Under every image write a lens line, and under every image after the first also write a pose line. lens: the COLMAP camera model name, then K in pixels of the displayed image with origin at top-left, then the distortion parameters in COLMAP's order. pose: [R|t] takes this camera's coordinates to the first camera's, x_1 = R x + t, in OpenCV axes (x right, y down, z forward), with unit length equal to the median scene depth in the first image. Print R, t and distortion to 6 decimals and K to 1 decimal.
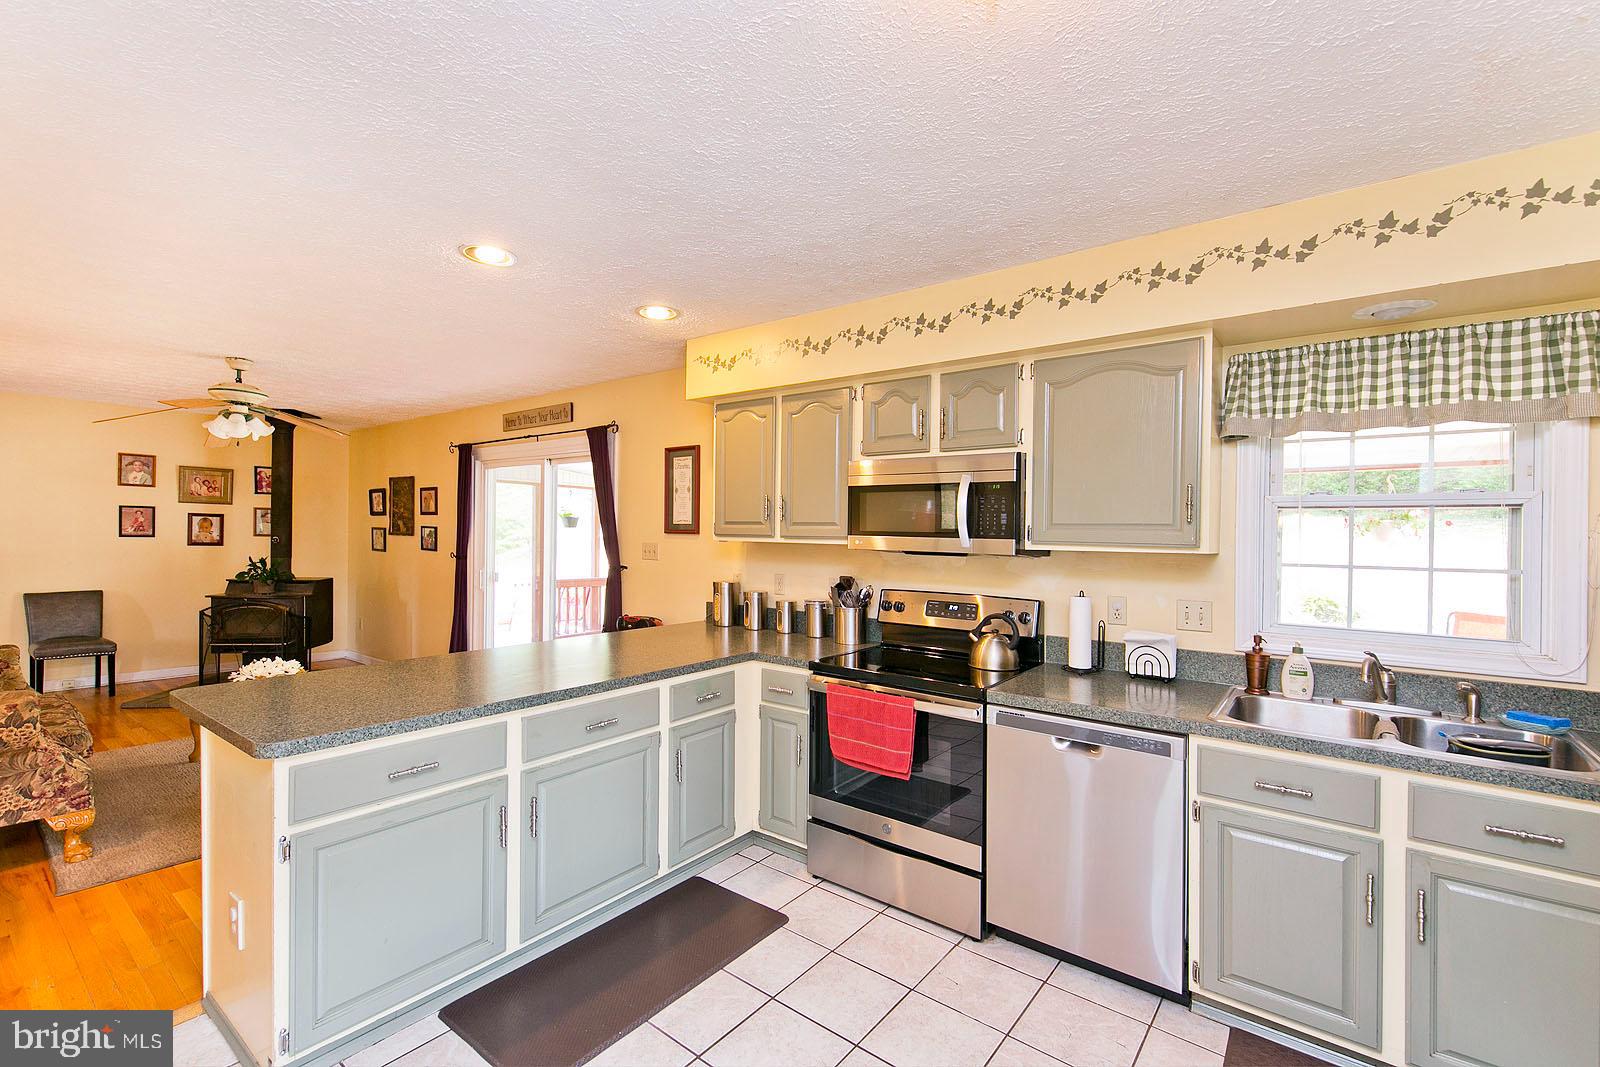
lens RADIAL K [[688.9, 0, 794.4], [0, 688.9, 530.6], [0, 0, 1]] dist [0.012110, -0.000251]
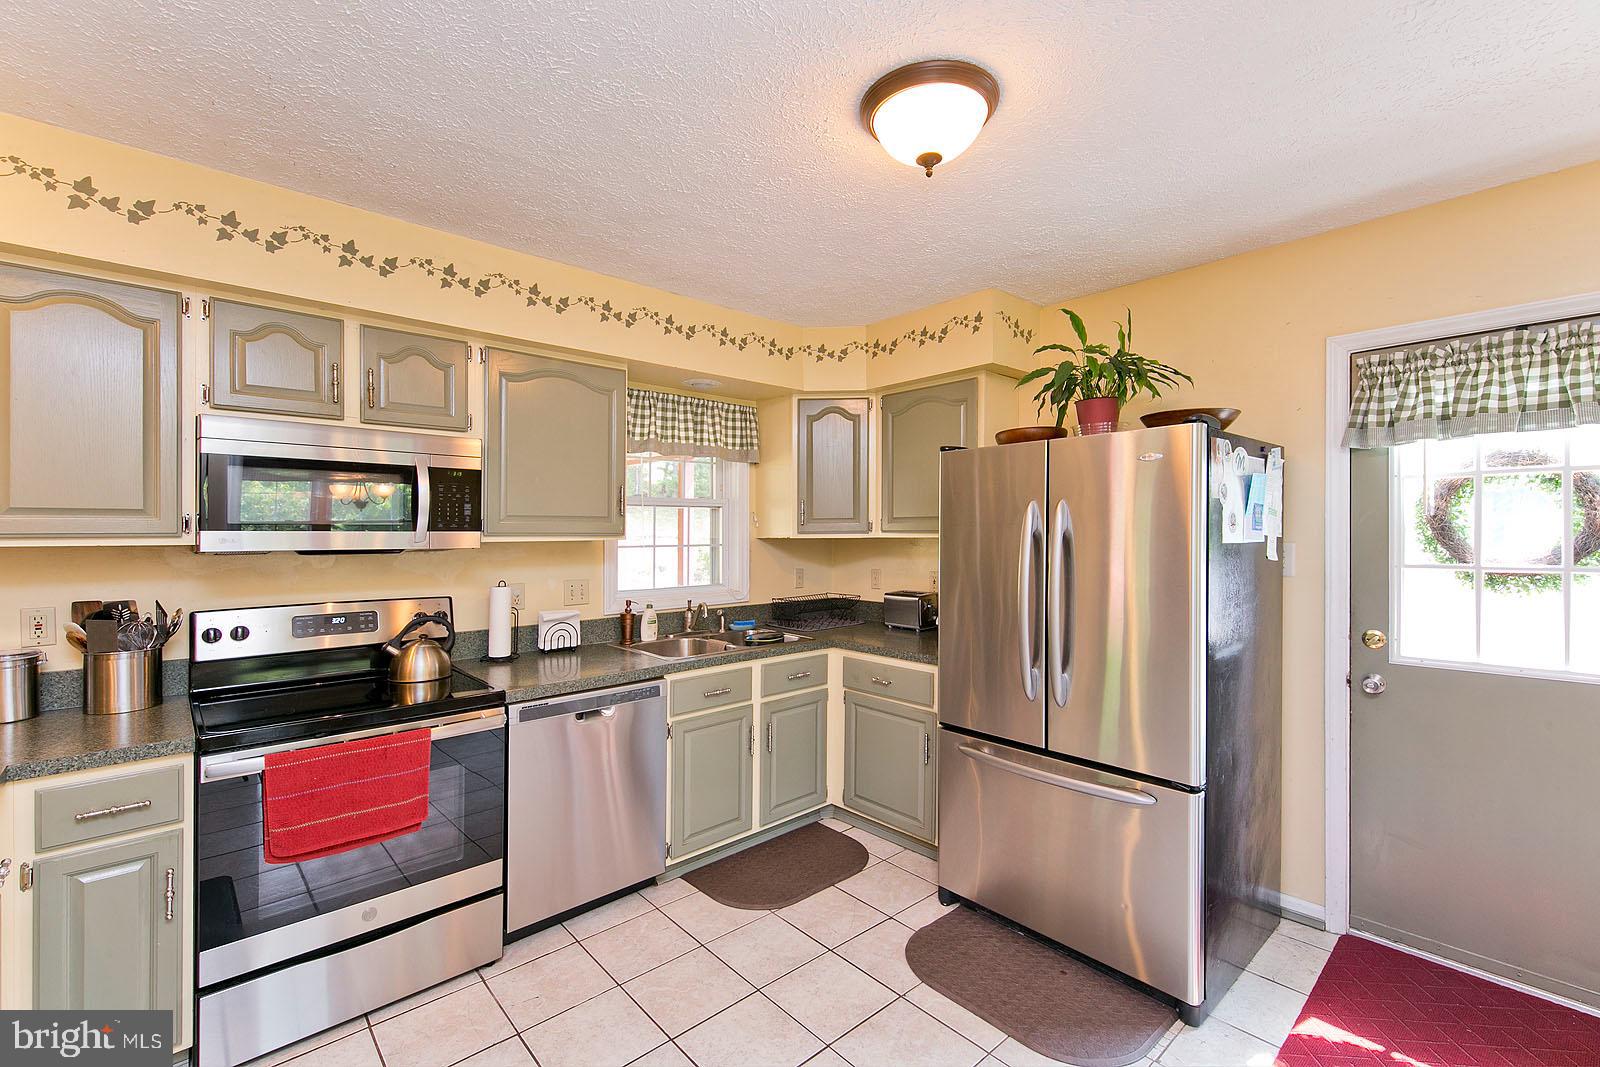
lens RADIAL K [[688.9, 0, 791.3], [0, 688.9, 532.4], [0, 0, 1]] dist [0.012110, -0.000251]
pose [[0.181467, -0.016757, 0.983254, -0.545199], [0.003523, 0.999859, 0.016390, -0.000271], [-0.983391, 0.000489, 0.181501, 0.417640]]
